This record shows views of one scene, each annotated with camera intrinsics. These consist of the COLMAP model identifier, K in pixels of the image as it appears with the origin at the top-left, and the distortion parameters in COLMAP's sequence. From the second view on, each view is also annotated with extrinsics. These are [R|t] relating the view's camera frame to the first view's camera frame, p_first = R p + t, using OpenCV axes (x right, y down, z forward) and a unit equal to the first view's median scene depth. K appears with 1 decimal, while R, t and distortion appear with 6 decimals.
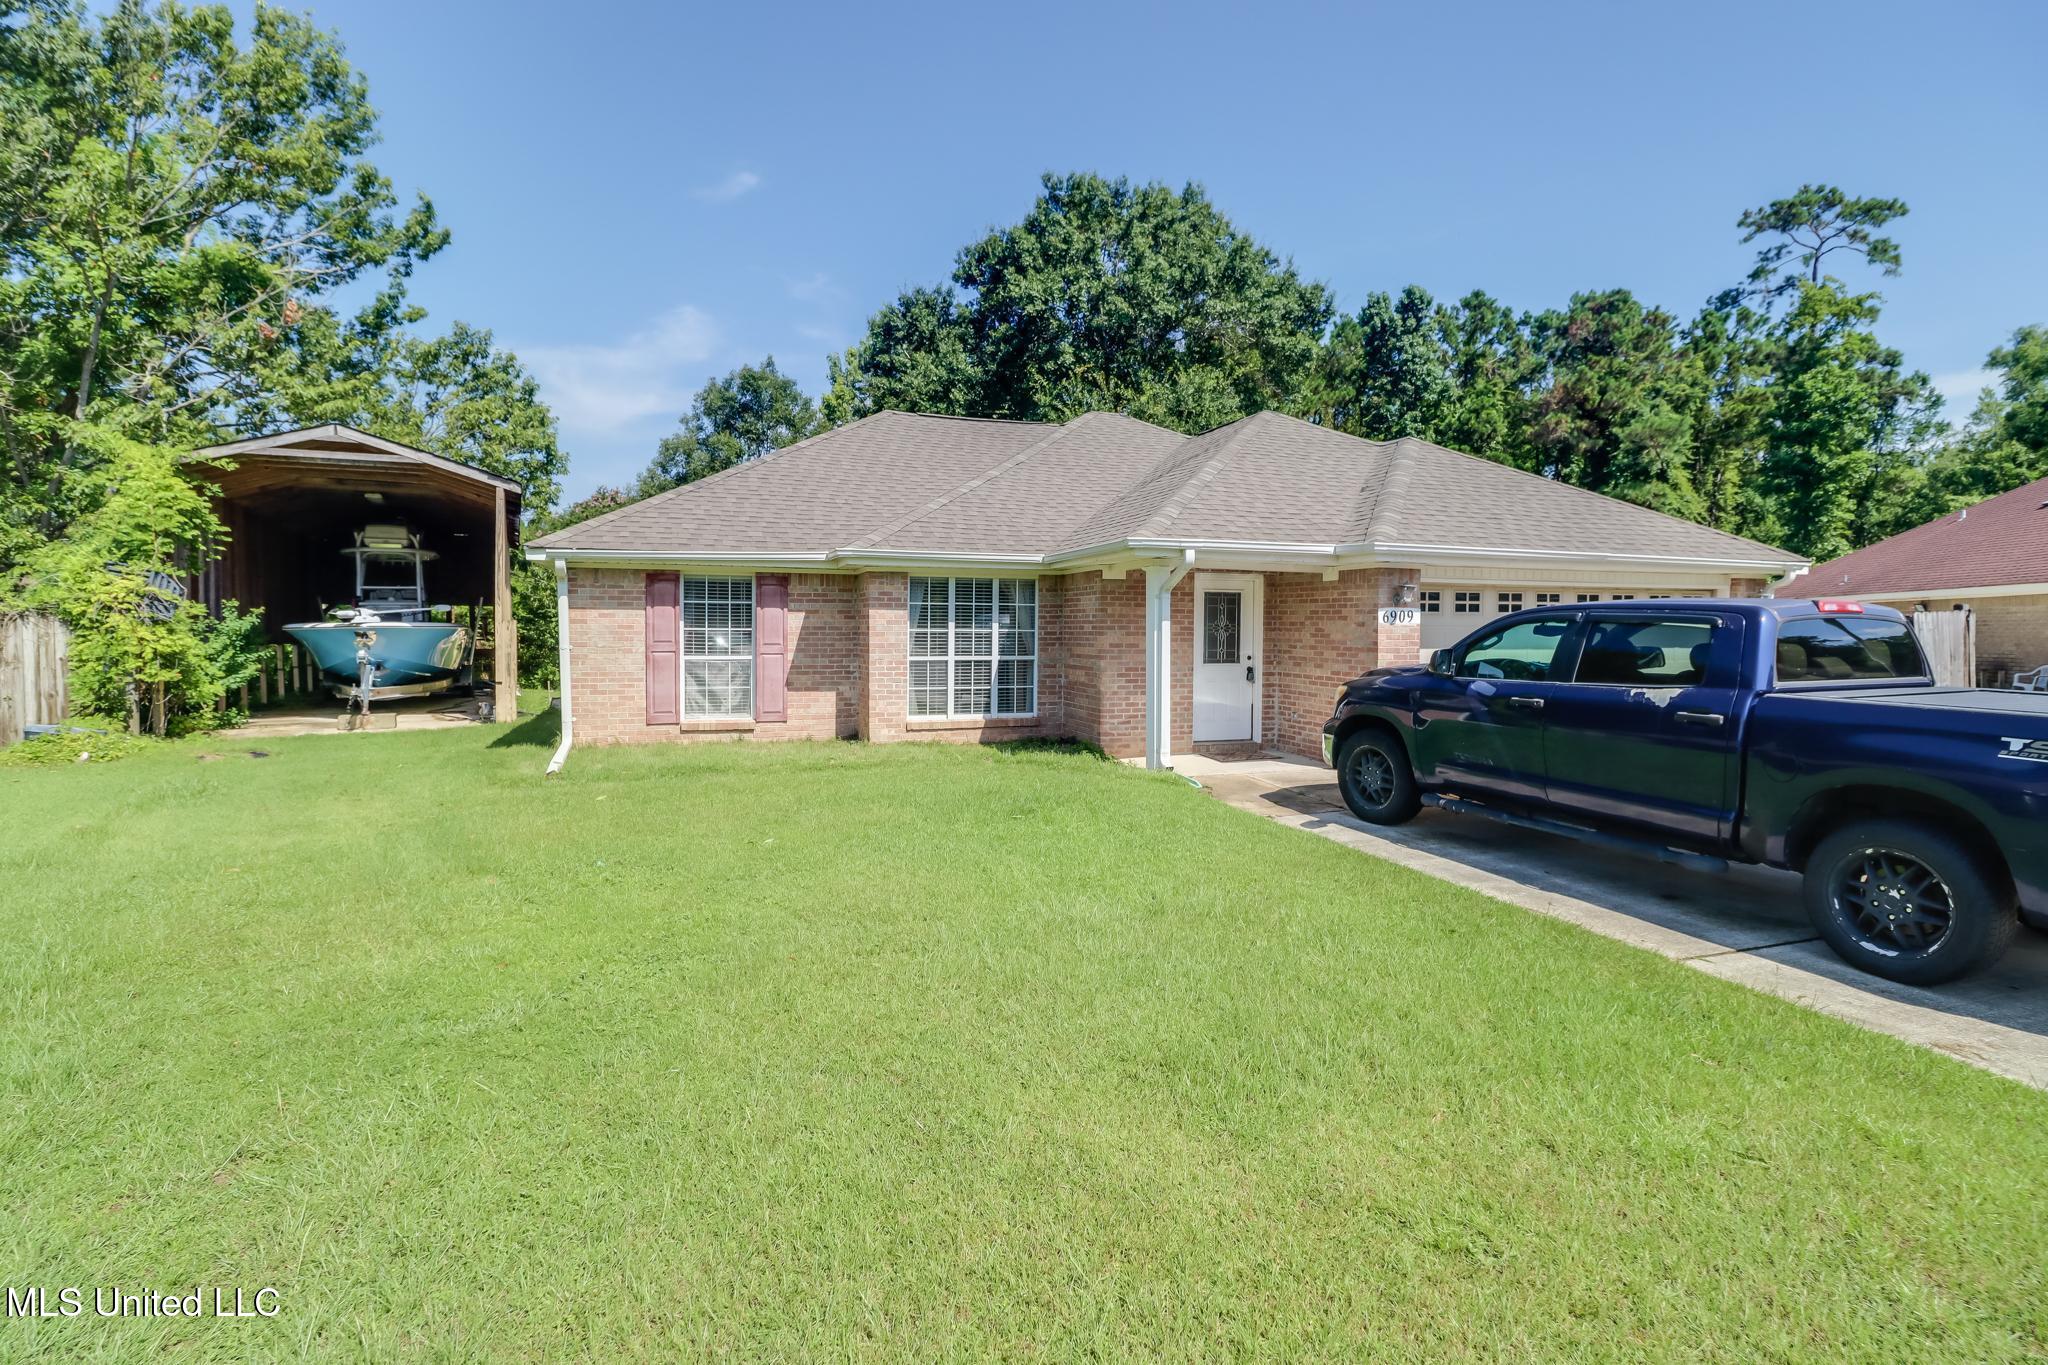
lens RADIAL K [[944.7, 0, 1017.9], [0, 944.7, 664.5], [0, 0, 1]] dist [0.001678, -0.013091]
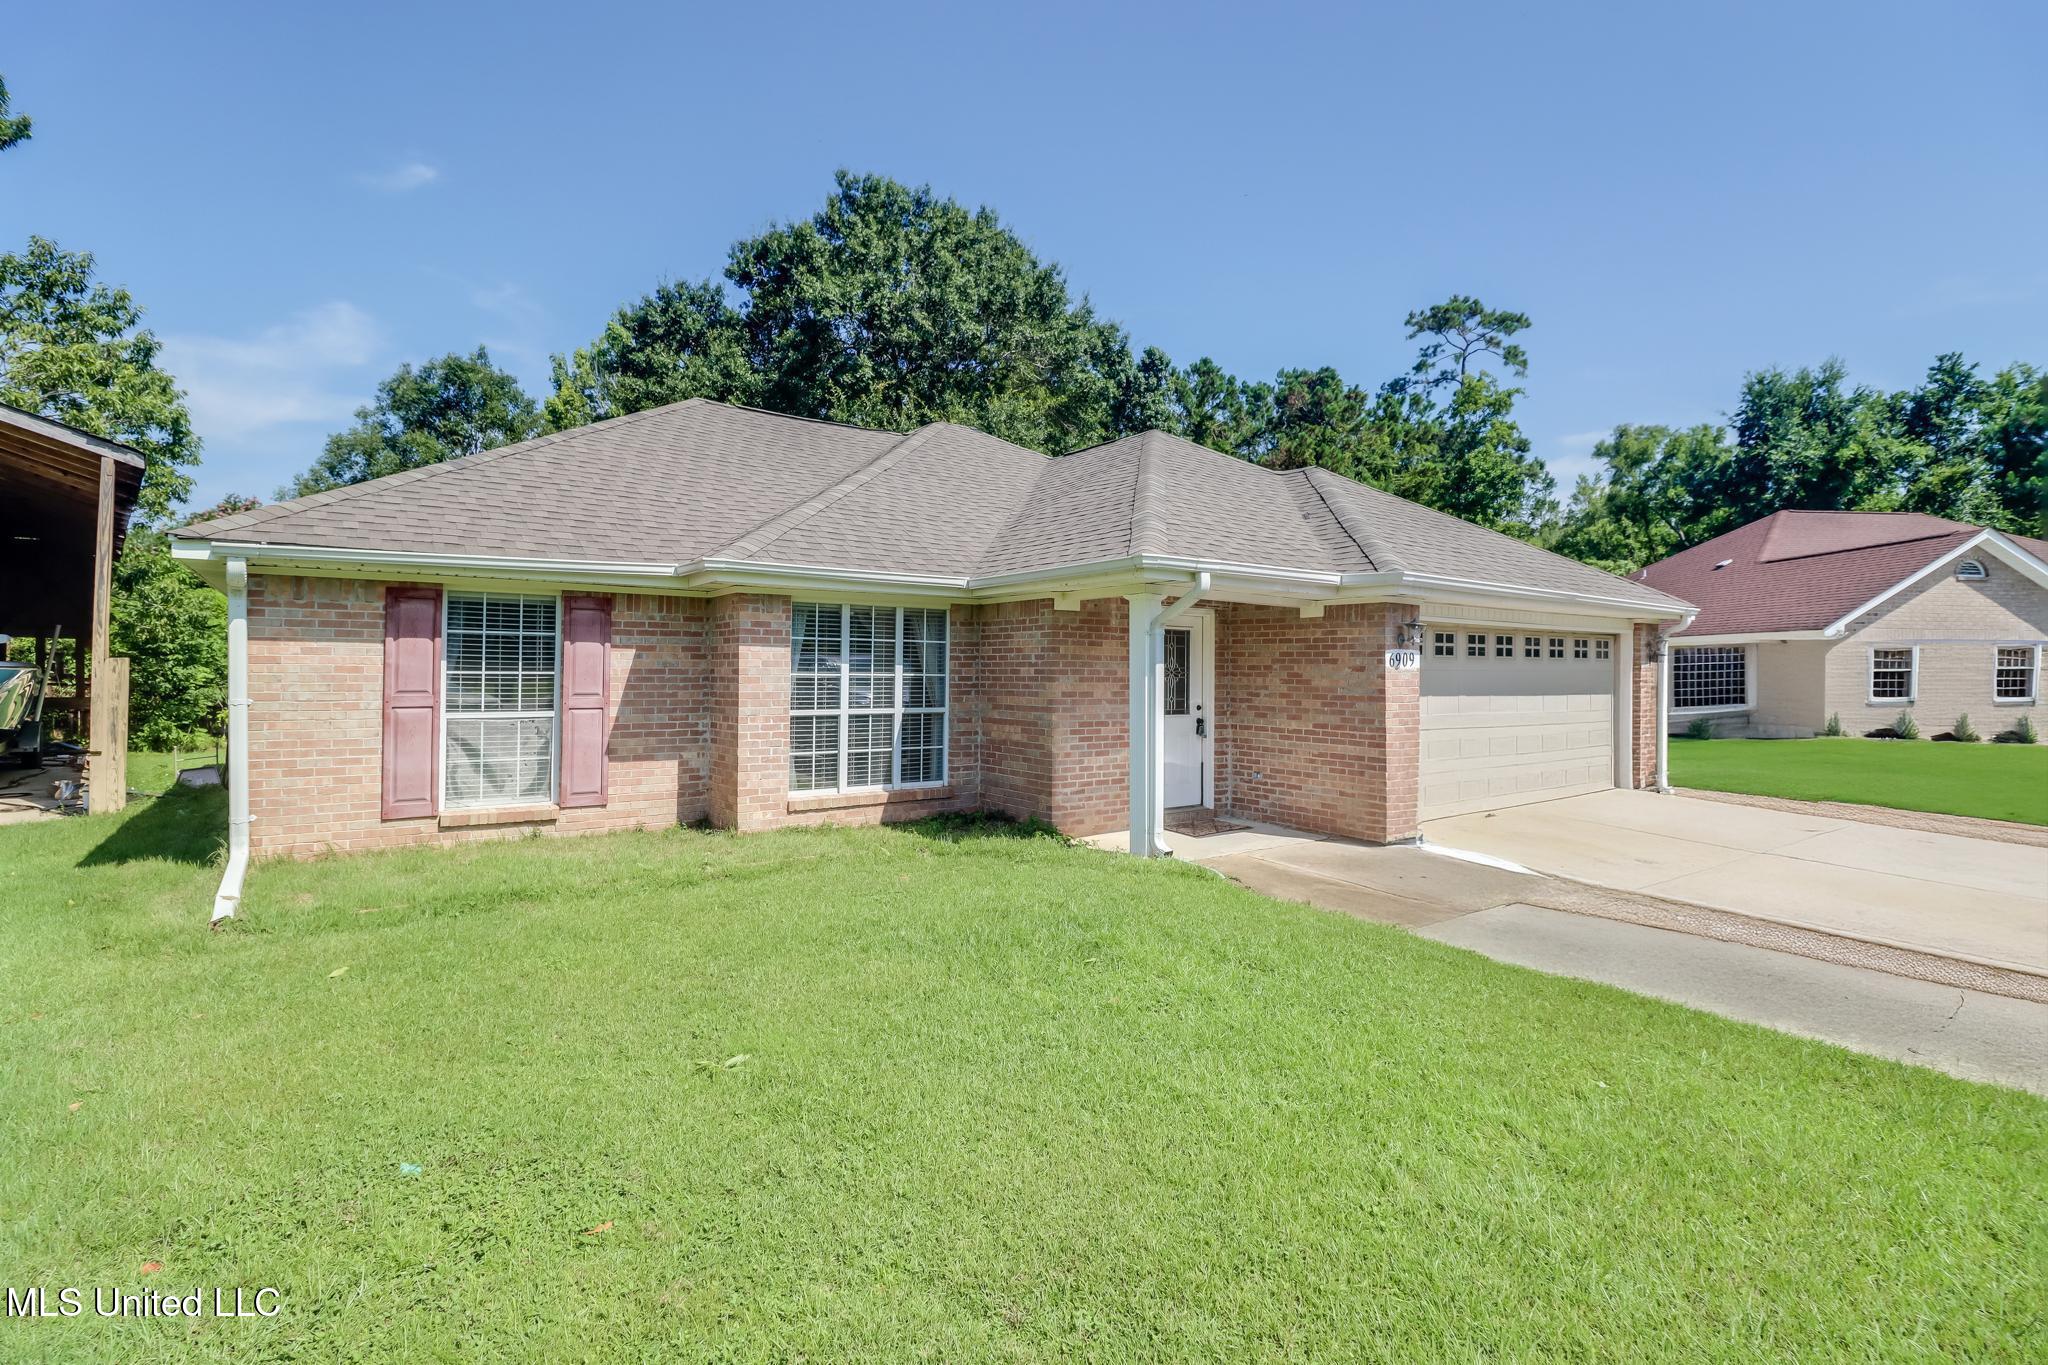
lens RADIAL K [[944.7, 0, 1017.9], [0, 944.7, 664.5], [0, 0, 1]] dist [0.001678, -0.013091]
pose [[0.957869, 0.004039, 0.287177, -0.125595], [0.008564, 0.999055, -0.042618, -0.009079], [-0.287078, 0.043282, 0.956929, 0.197357]]
